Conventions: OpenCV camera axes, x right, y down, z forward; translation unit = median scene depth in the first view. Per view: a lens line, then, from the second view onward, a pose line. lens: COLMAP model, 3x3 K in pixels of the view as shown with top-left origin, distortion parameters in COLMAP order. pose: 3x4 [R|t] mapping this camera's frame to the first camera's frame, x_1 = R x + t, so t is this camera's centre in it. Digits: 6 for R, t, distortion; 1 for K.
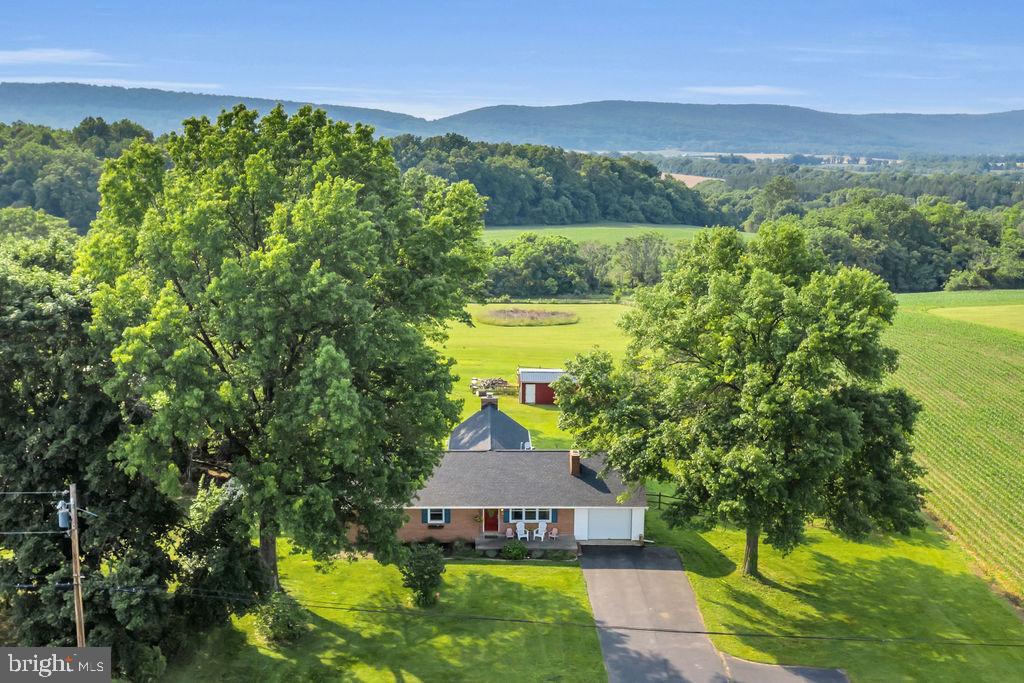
lens RADIAL K [[988.8, 0, 512.0], [0, 988.8, 341.5], [0, 0, 1]] dist [0.000408, 0.007244]
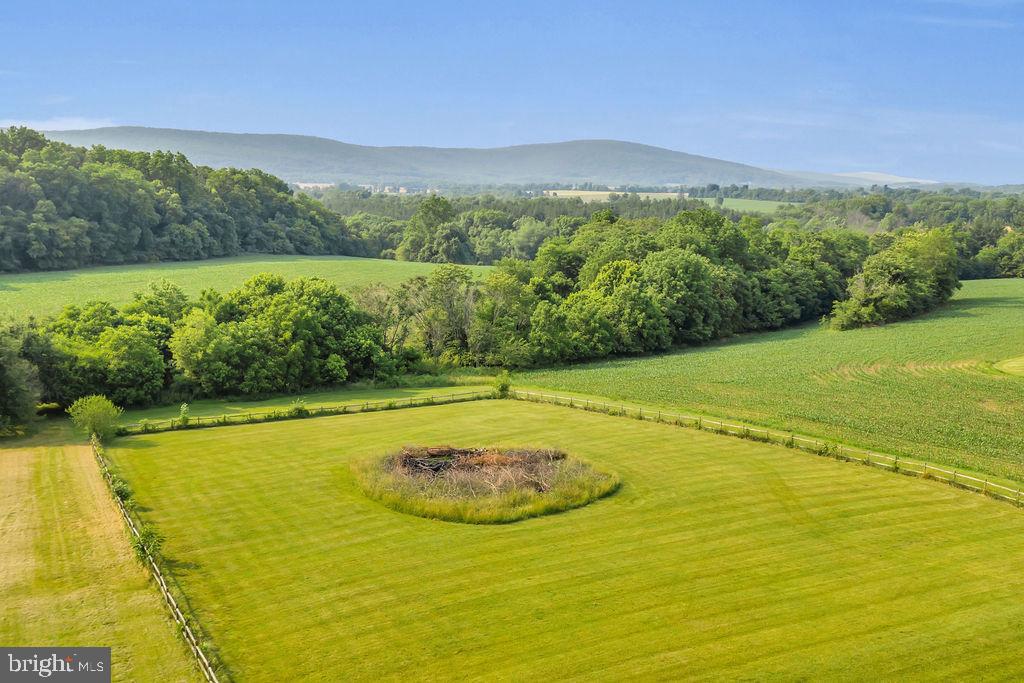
lens RADIAL K [[988.8, 0, 512.0], [0, 988.8, 341.5], [0, 0, 1]] dist [0.000408, 0.007244]
pose [[0.893533, -0.069528, 0.443581, -0.105677], [0.083057, 0.996483, -0.011117, -0.051180], [-0.441248, 0.046776, 0.896165, 0.411376]]
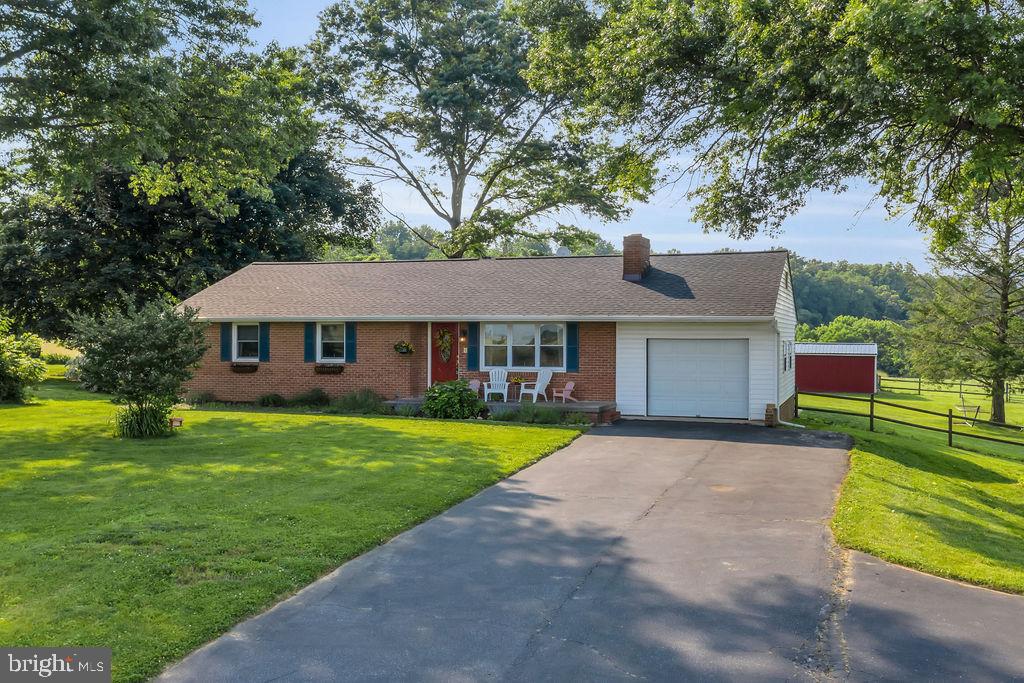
lens RADIAL K [[1005.1, 0, 511.8], [0, 1005.1, 318.3], [0, 0, 1]] dist [-0.004216, -0.000643]
pose [[0.938030, -0.009775, -0.346416, 0.043510], [-0.059904, 0.979981, -0.189863, 0.061297], [0.341337, 0.198849, 0.918666, 0.139734]]
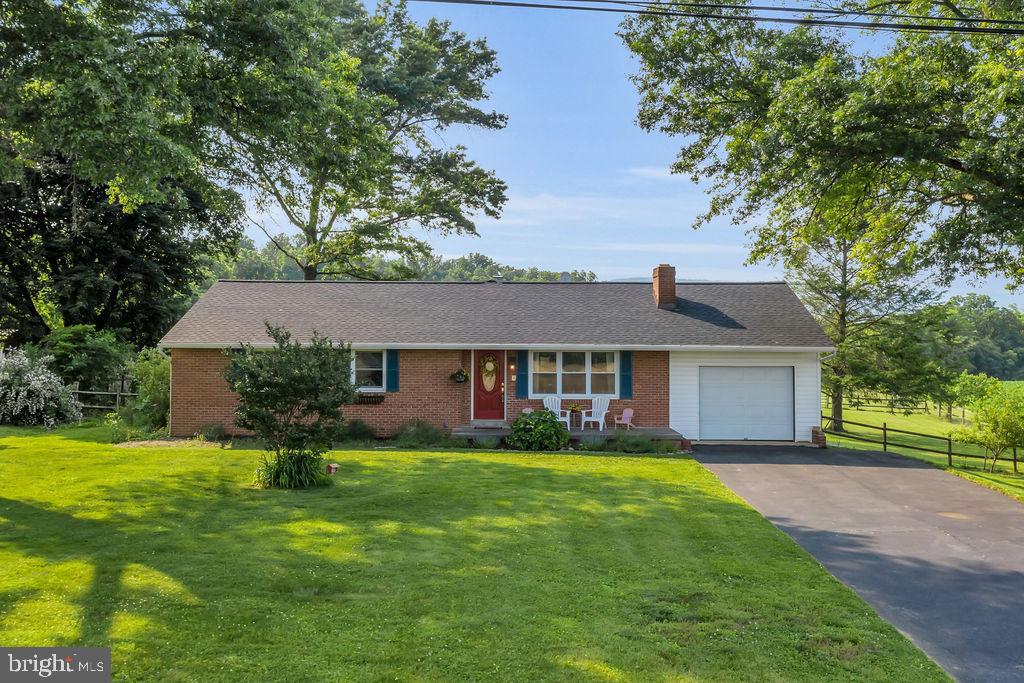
lens RADIAL K [[1005.1, 0, 511.8], [0, 1005.1, 318.3], [0, 0, 1]] dist [-0.004216, -0.000643]
pose [[0.999571, -0.002957, -0.029132, 0.000865], [-0.002970, 0.979518, -0.201333, 0.059551], [0.029130, 0.201333, 0.979090, 0.131860]]
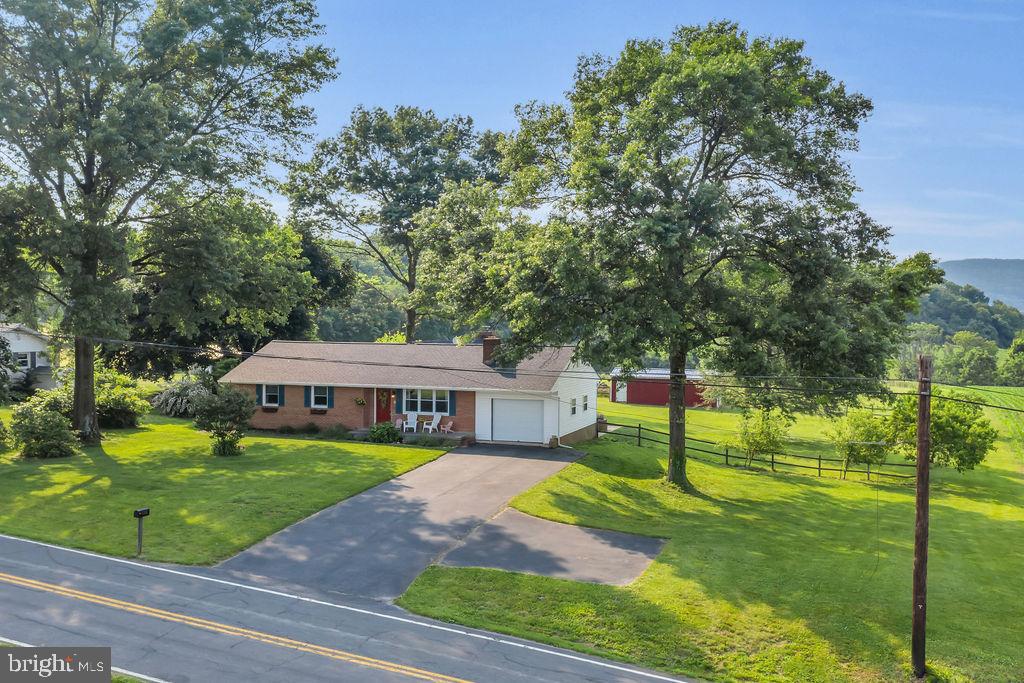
lens RADIAL K [[981.9, 0, 512.0], [0, 981.9, 341.5], [0, 0, 1]] dist [-0.001393, 0.005554]
pose [[0.940698, 0.008156, -0.339148, 0.090059], [-0.063307, 0.986370, -0.151874, 0.060050], [0.333287, 0.164338, 0.928393, 0.062413]]
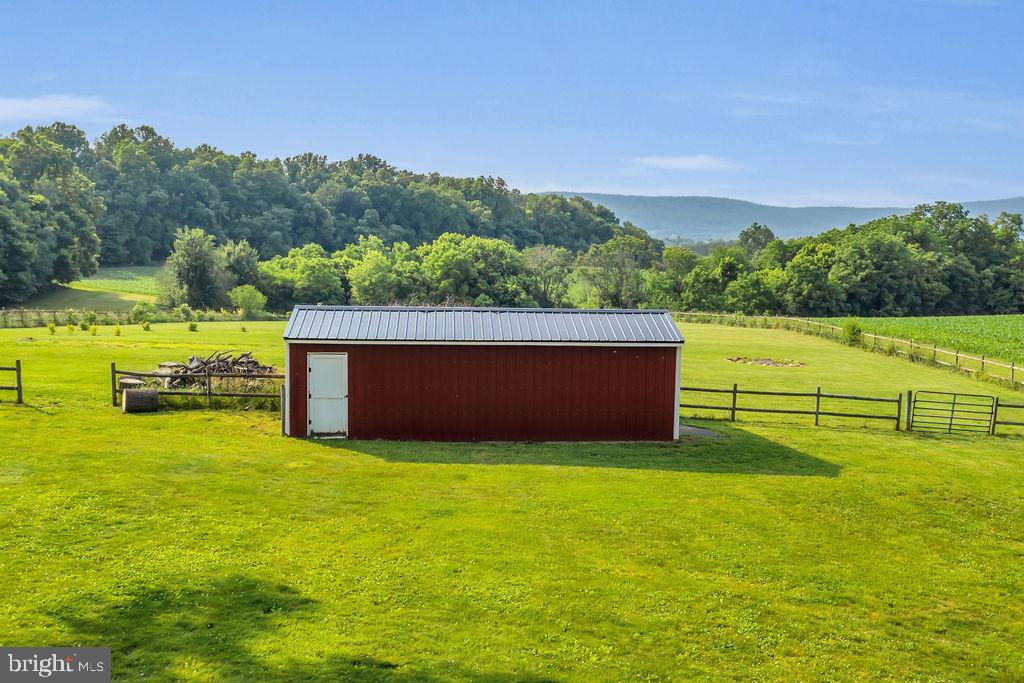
lens RADIAL K [[988.8, 0, 512.0], [0, 988.8, 341.5], [0, 0, 1]] dist [0.000408, 0.007244]
pose [[0.998481, -0.004370, 0.054932, 0.019915], [0.009413, 0.995725, -0.091884, 0.025280], [-0.054295, 0.092262, 0.994253, 0.310175]]
